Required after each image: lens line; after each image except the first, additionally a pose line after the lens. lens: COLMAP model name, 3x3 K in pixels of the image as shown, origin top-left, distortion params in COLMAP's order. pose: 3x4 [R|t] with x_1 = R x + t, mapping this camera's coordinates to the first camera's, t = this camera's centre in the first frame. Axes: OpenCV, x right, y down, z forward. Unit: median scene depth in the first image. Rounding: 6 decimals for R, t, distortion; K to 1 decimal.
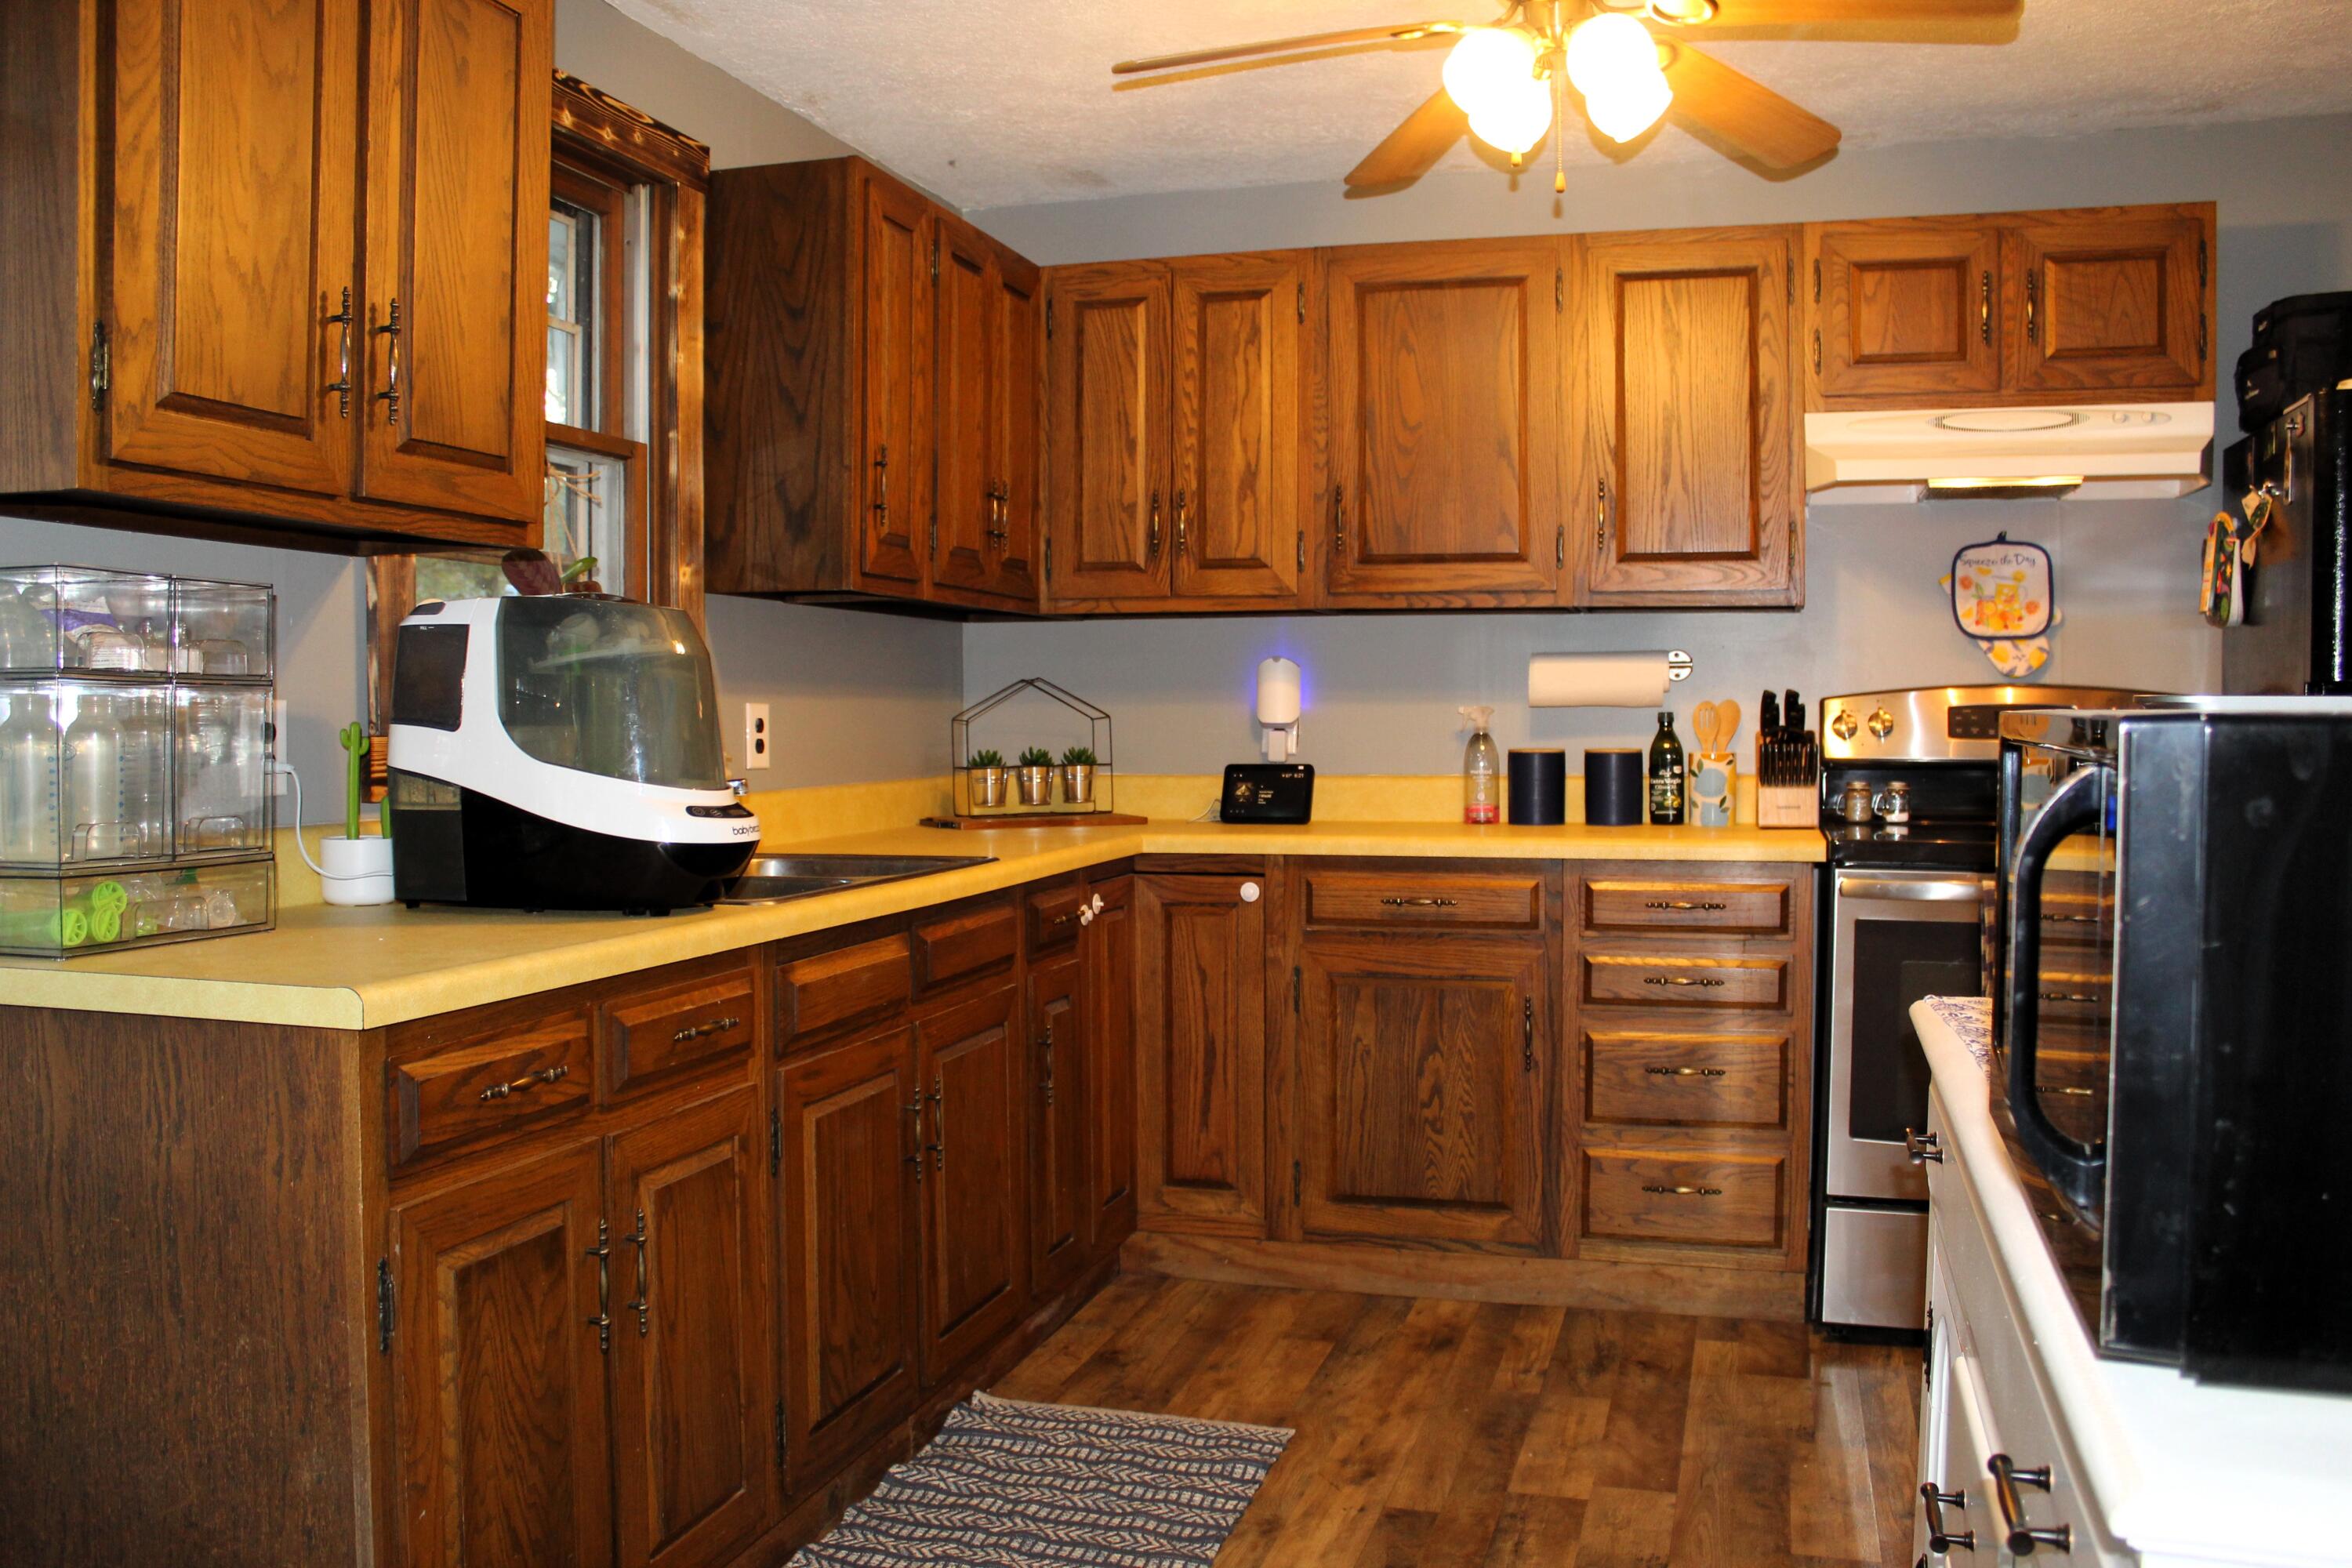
lens RADIAL K [[1988.1, 0, 1170.1], [0, 1988.1, 777.9], [0, 0, 1]] dist [-0.162338, 0.141913]
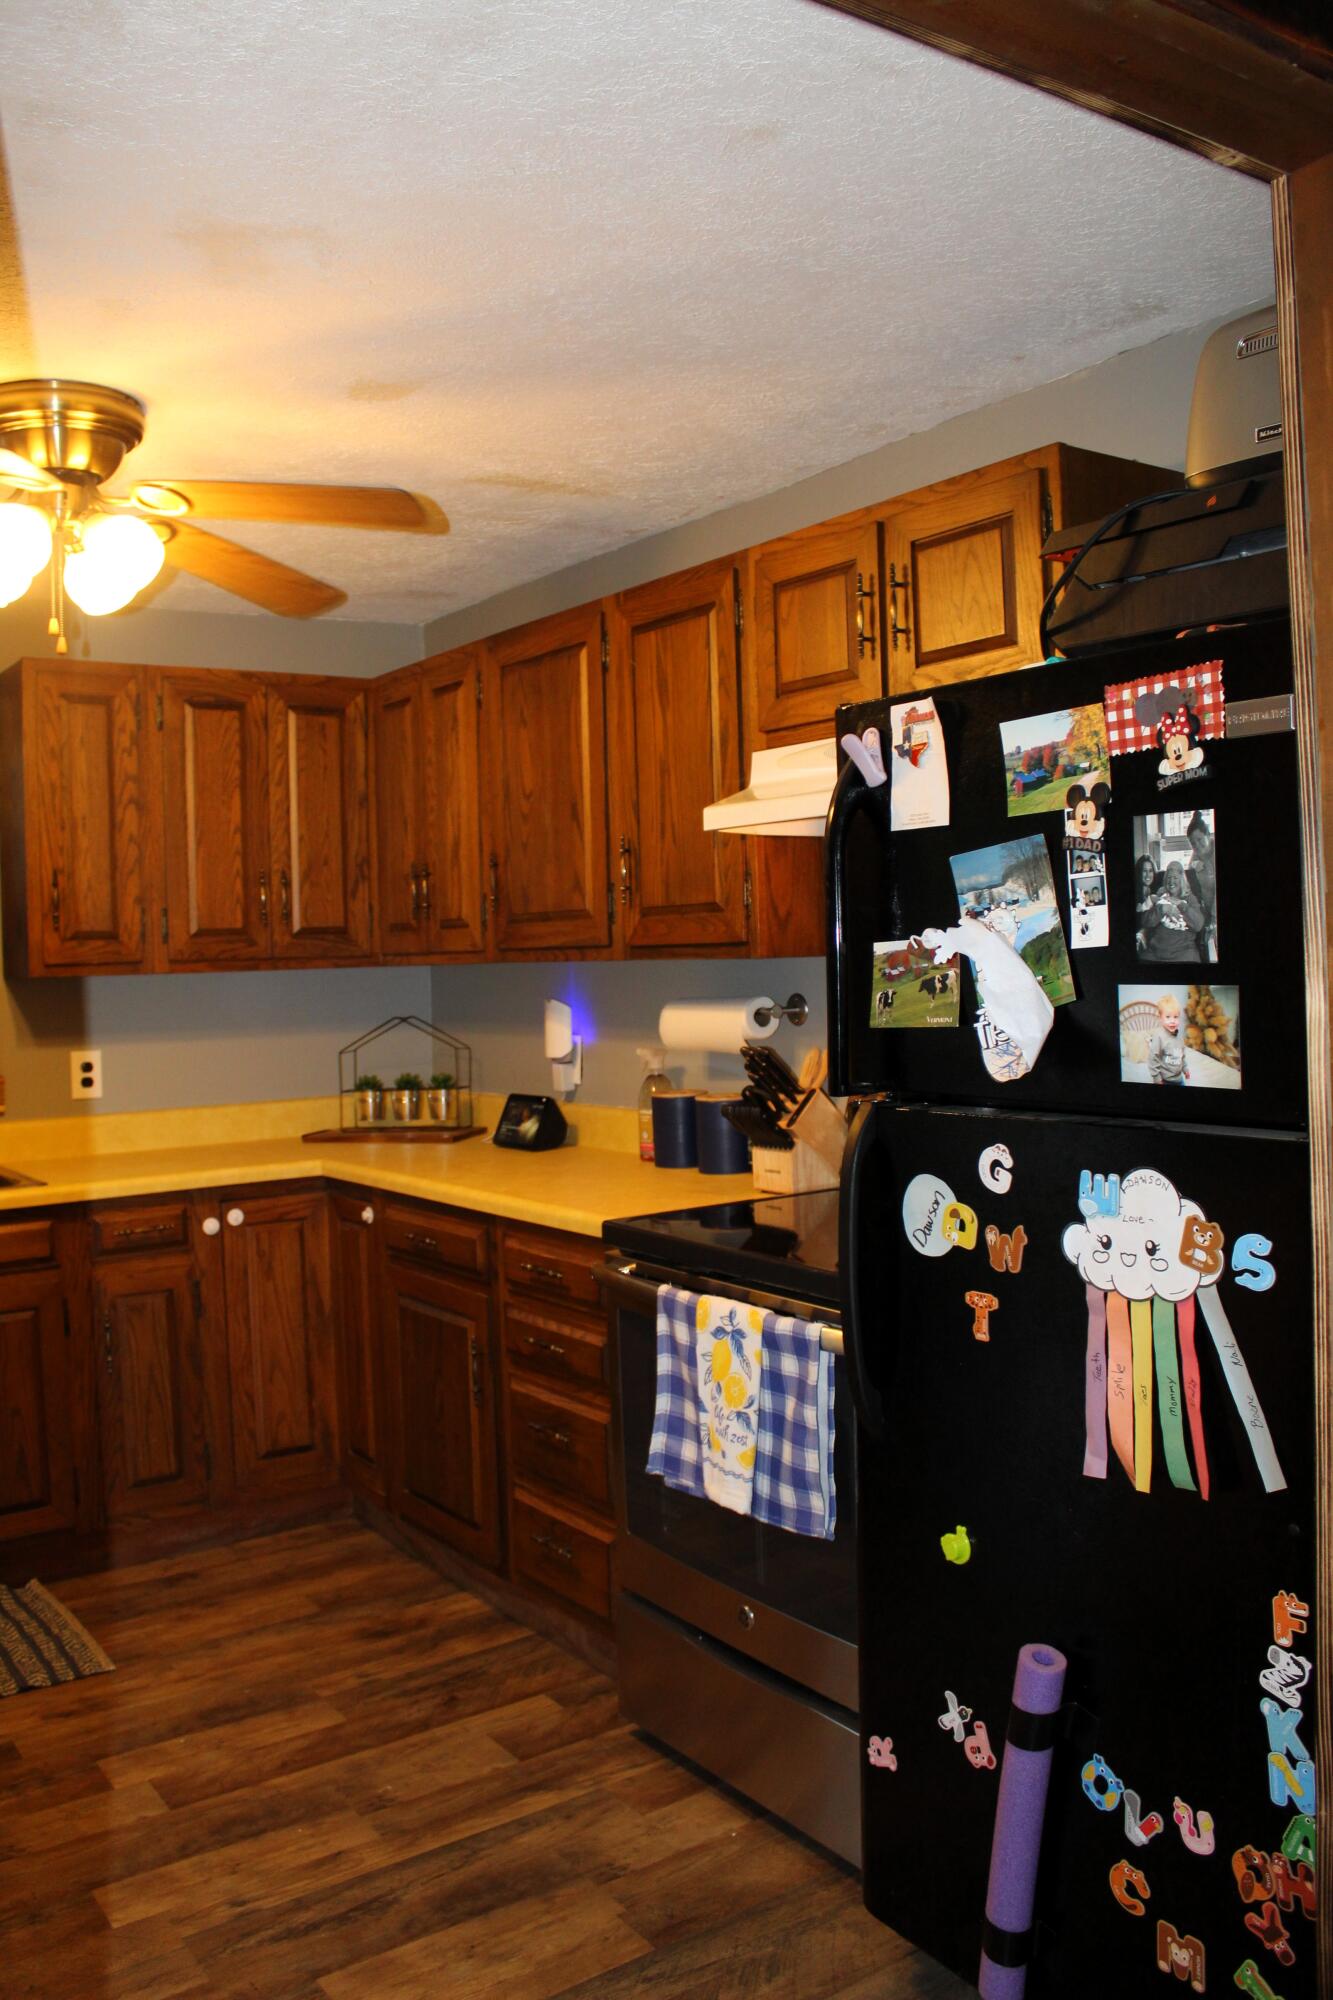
lens RADIAL K [[1690.6, 0, 645.1], [0, 1690.6, 1006.3], [0, 0, 1]] dist [-0.162338, 0.141913]
pose [[0.771558, -0.001414, -0.636157, 0.817110], [0.008189, 0.999937, 0.007709, -0.073731], [0.636106, -0.011158, 0.771521, 0.351591]]
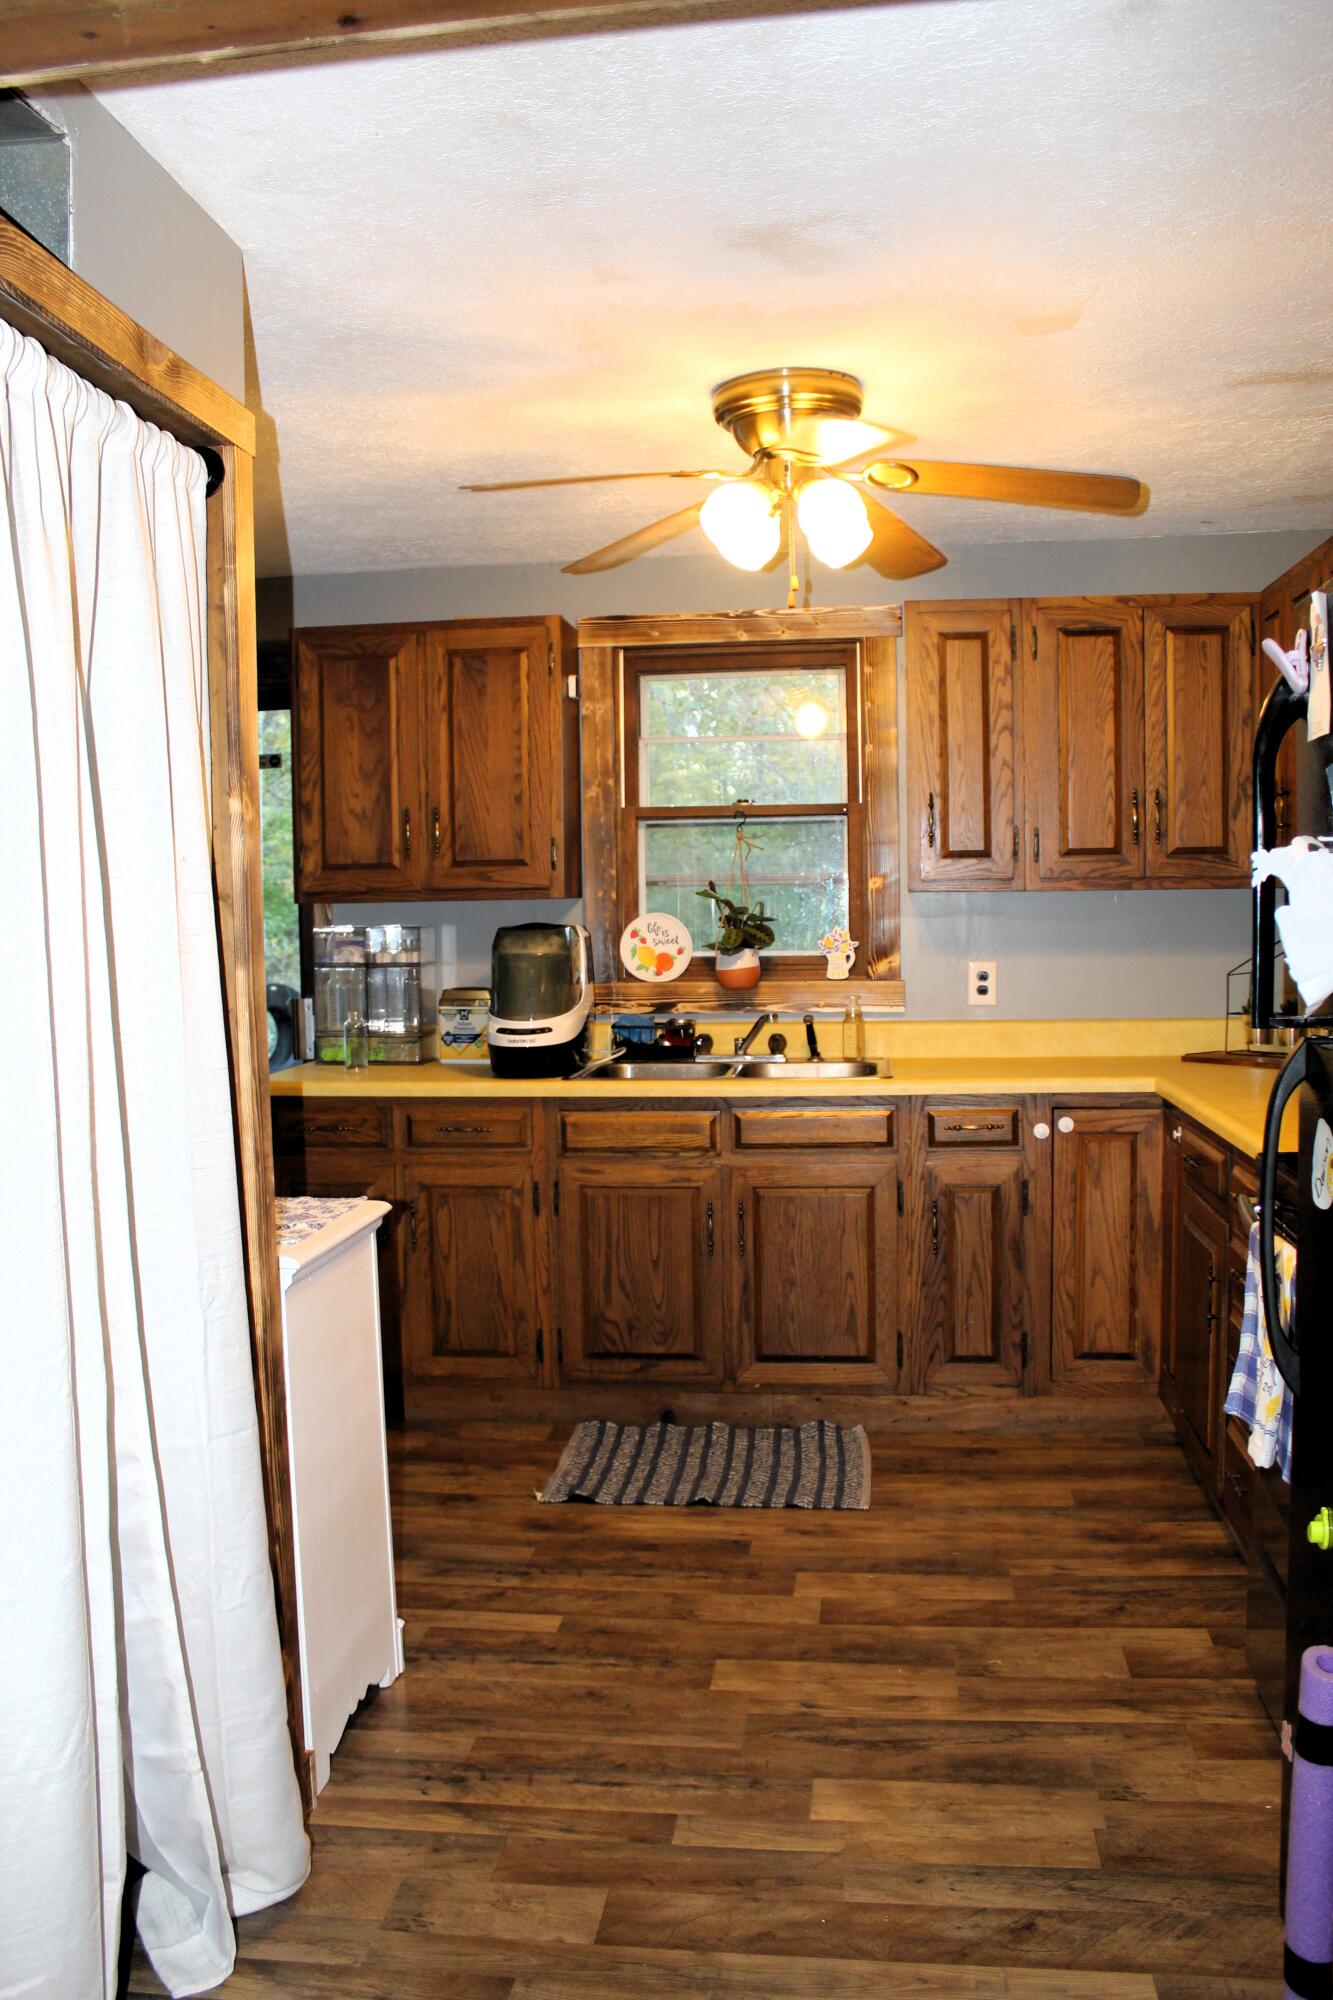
lens RADIAL K [[1690.6, 0, 619.4], [0, 1690.6, 1007.1], [0, 0, 1]] dist [-0.162338, 0.141913]
pose [[0.134281, 0.060457, -0.989097, 0.990530], [-0.013064, 0.998158, 0.059237, -0.073677], [0.990857, 0.004967, 0.134824, 0.553674]]
